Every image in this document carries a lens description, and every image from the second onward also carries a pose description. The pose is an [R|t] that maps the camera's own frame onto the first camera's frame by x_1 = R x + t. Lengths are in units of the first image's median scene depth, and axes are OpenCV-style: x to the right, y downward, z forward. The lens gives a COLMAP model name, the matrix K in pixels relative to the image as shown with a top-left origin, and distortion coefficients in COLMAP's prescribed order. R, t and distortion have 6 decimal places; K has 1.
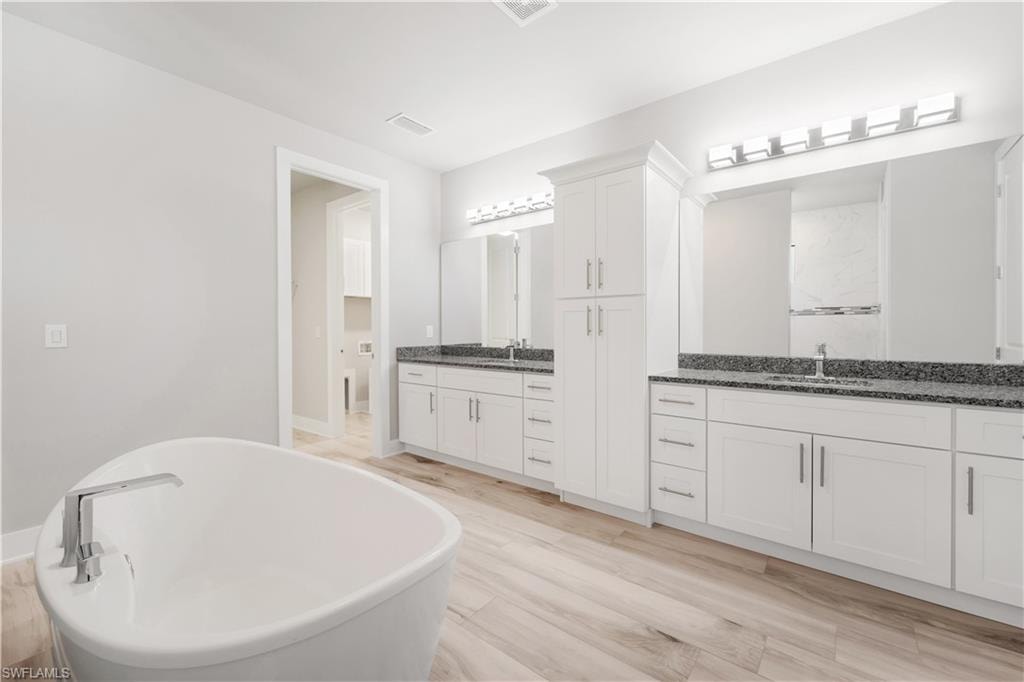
lens RADIAL K [[416.8, 0, 509.2], [0, 416.8, 338.2], [0, 0, 1]] dist [0.006514, -0.001861]
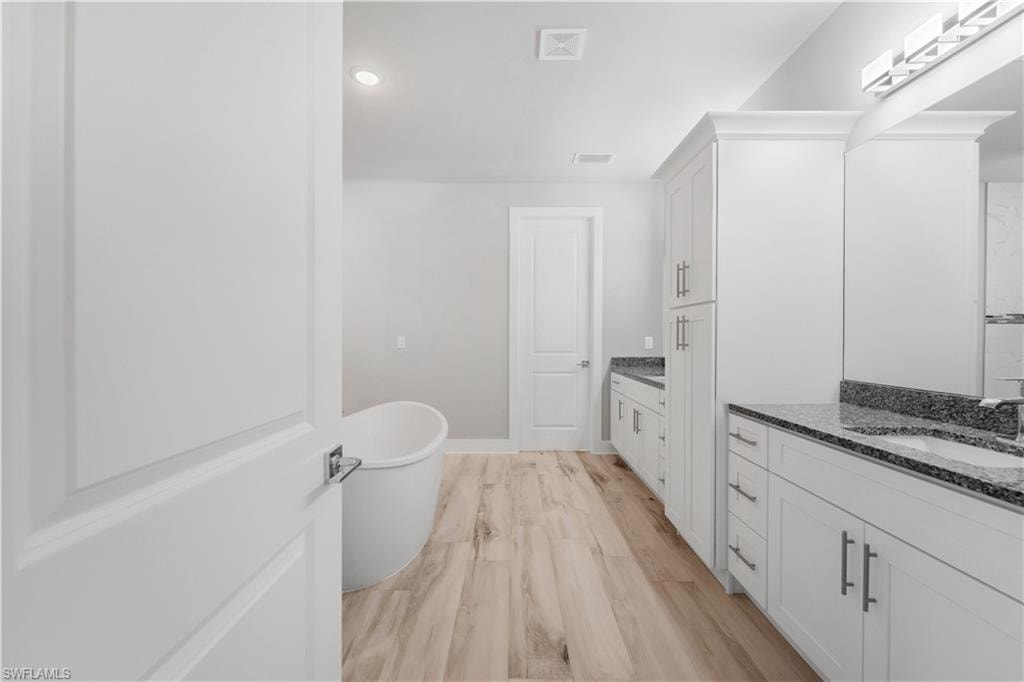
lens RADIAL K [[416.8, 0, 512.5], [0, 416.8, 349.5], [0, 0, 1]] dist [0.006514, -0.001861]
pose [[0.628995, 0.026270, -0.776965, 0.676675], [-0.024276, 0.999605, 0.014145, -0.011828], [0.777030, 0.009965, 0.629384, 0.174525]]
